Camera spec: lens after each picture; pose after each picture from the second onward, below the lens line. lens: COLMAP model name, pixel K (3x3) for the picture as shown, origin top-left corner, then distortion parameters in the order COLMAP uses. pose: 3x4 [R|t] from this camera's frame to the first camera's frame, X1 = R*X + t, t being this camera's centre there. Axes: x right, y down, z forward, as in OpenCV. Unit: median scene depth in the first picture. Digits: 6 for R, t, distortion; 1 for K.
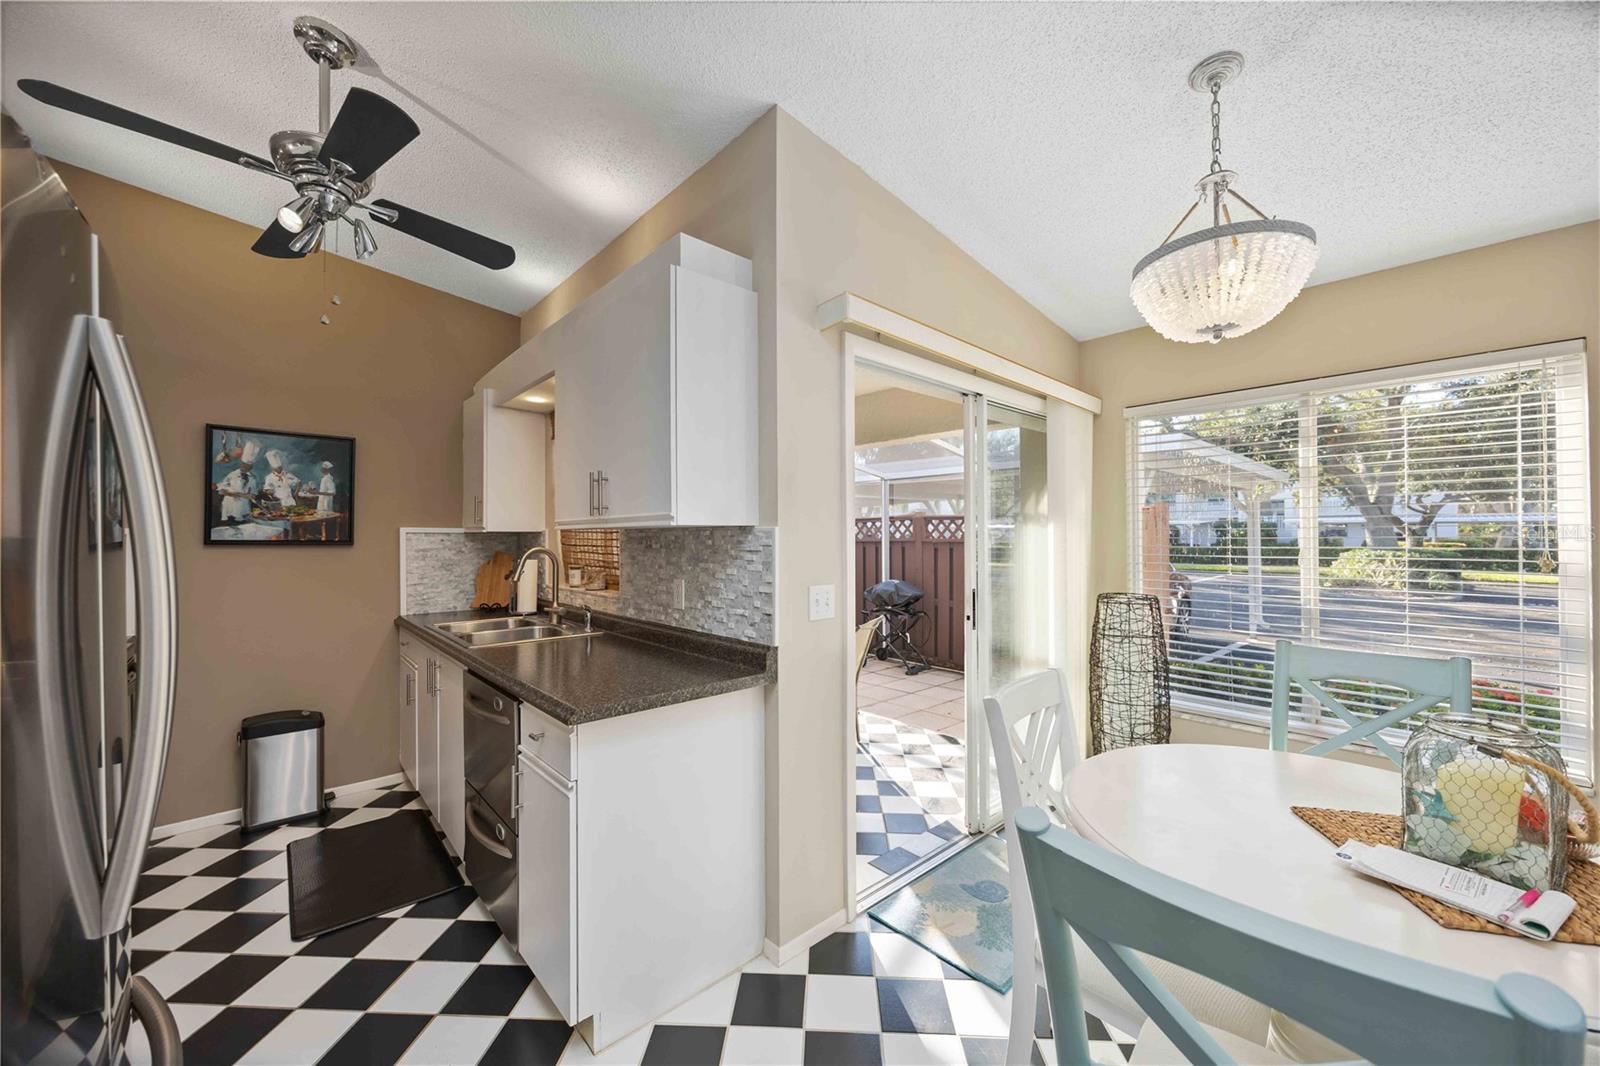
lens RADIAL K [[618.0, 0, 801.7], [0, 618.0, 534.7], [0, 0, 1]] dist [0.000768, 0.000304]
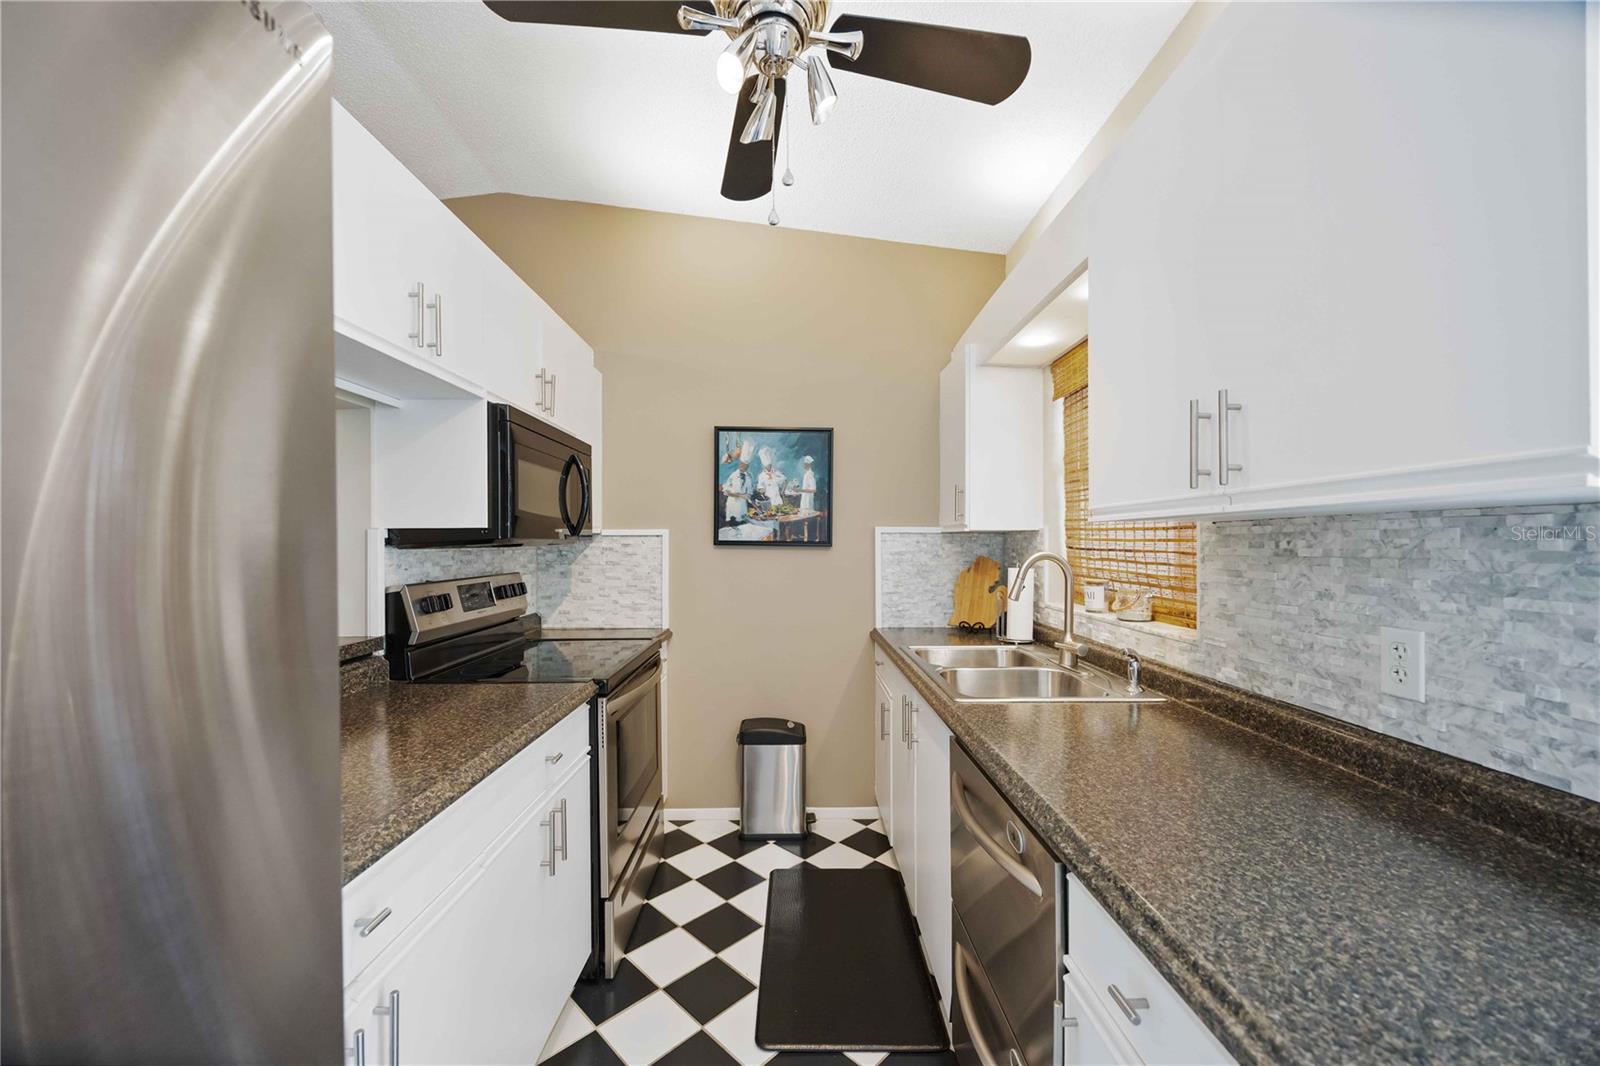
lens RADIAL K [[618.0, 0, 802.1], [0, 618.0, 540.7], [0, 0, 1]] dist [0.000768, 0.000304]
pose [[0.761575, 0.001038, -0.648077, -0.182396], [0.001092, 0.999995, 0.002884, 0.006068], [0.648076, -0.002904, 0.761570, 0.300849]]
